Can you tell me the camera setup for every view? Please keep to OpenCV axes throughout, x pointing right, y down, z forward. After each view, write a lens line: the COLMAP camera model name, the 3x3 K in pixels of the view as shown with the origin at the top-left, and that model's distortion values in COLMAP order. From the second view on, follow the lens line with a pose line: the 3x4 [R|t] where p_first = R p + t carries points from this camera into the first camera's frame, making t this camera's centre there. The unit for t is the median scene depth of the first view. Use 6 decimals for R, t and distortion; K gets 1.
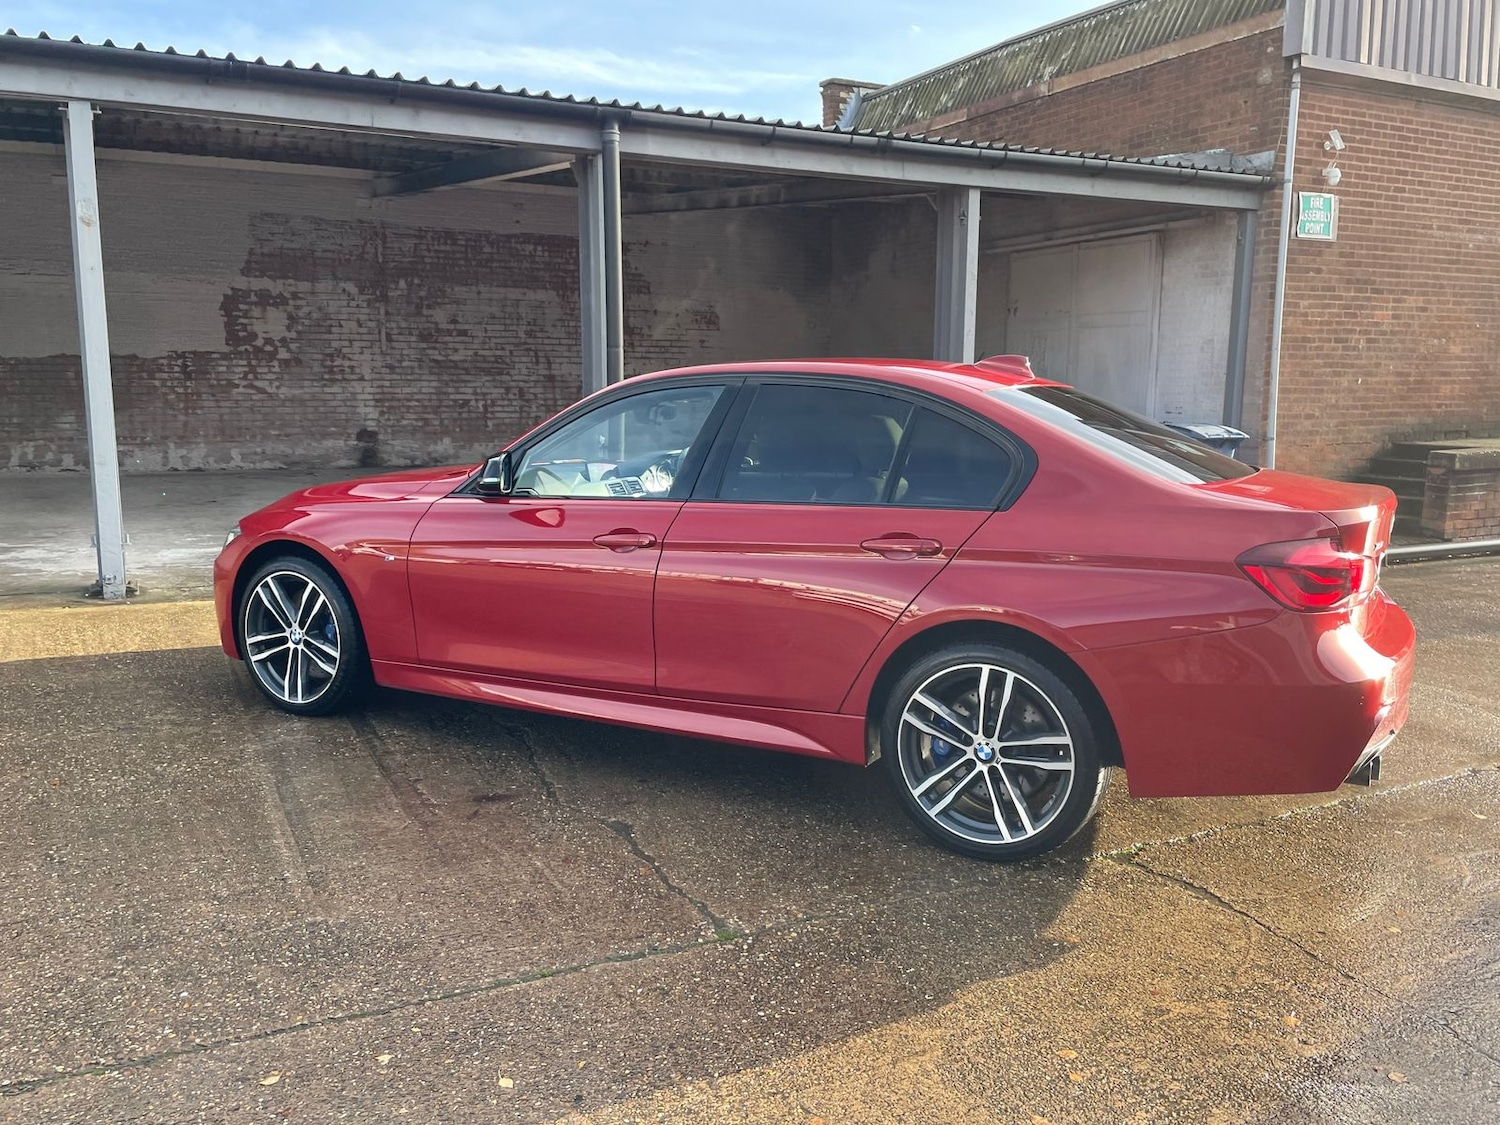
lens RADIAL K [[1222.7, 0, 769.1], [0, 1222.7, 567.4], [0, 0, 1]] dist [0.089755, -0.116620]
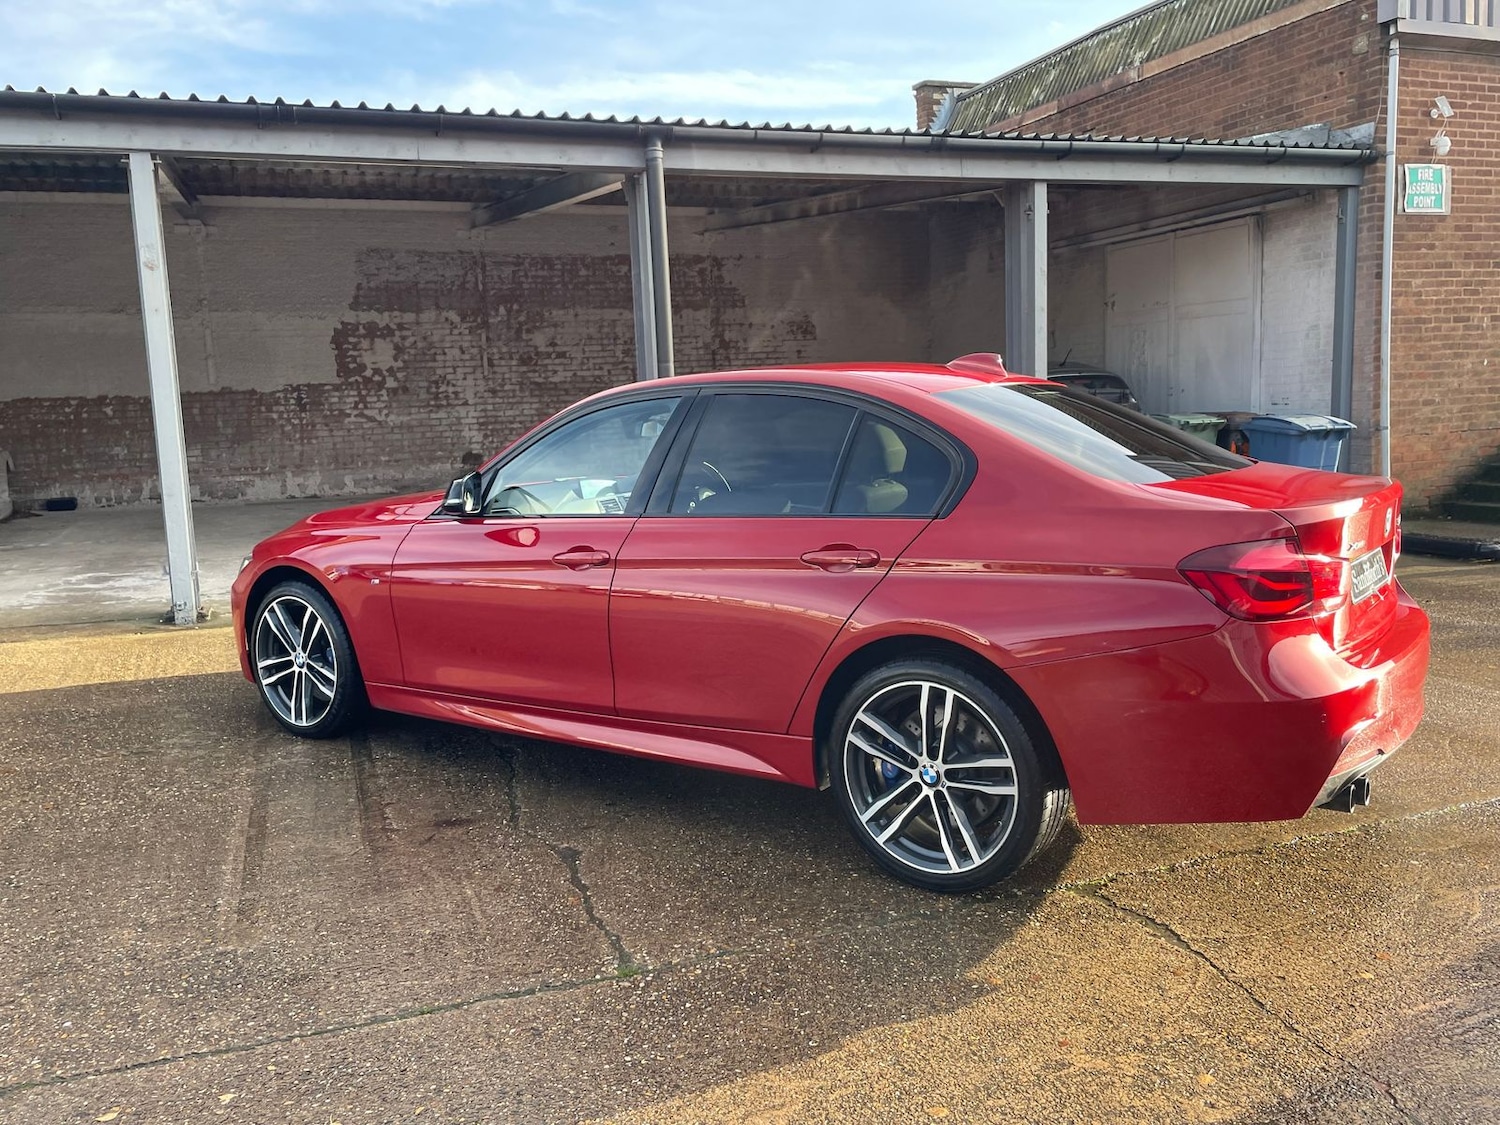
lens RADIAL K [[1222.7, 0, 766.0], [0, 1222.7, 551.1], [0, 0, 1]] dist [0.089755, -0.116620]
pose [[0.992279, -0.025976, -0.121272, 0.075354], [0.023471, 0.999482, -0.022036, -0.001434], [0.121781, 0.019020, 0.992375, 0.021359]]
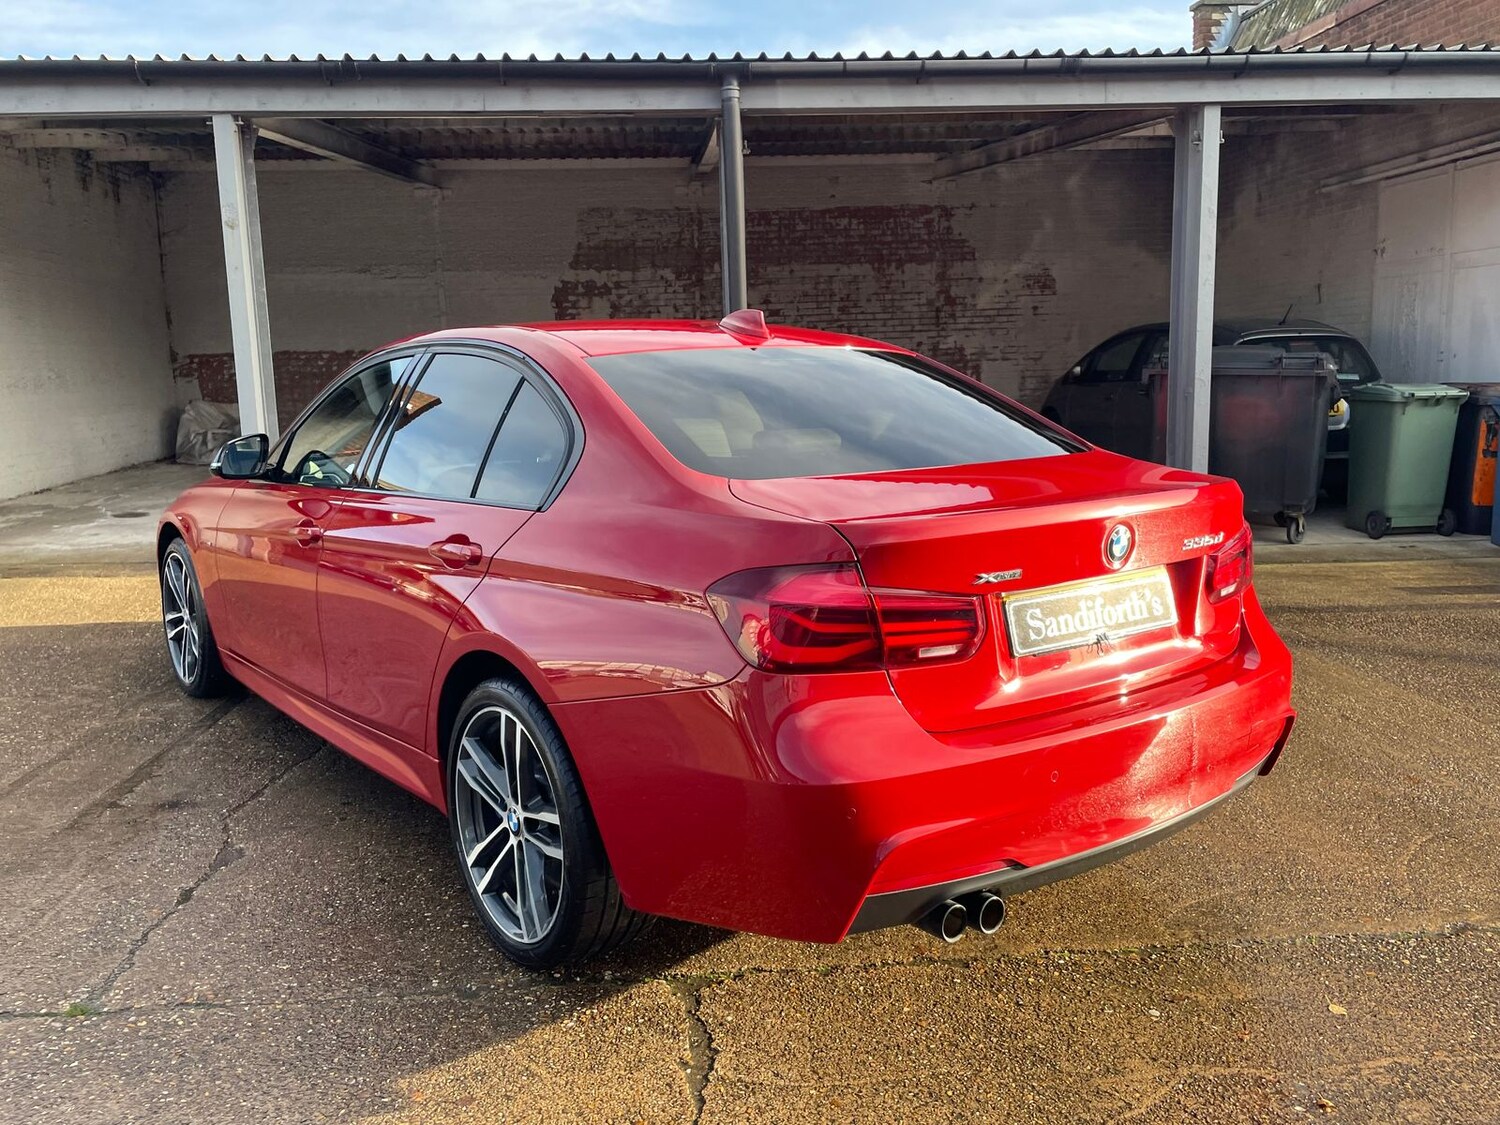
lens RADIAL K [[1222.7, 0, 766.5], [0, 1222.7, 552.5], [0, 0, 1]] dist [0.089755, -0.116620]
pose [[0.917747, 0.033177, -0.395777, 0.277116], [-0.030615, 0.999449, 0.012790, -0.015153], [0.395983, 0.000379, 0.918258, 0.154891]]
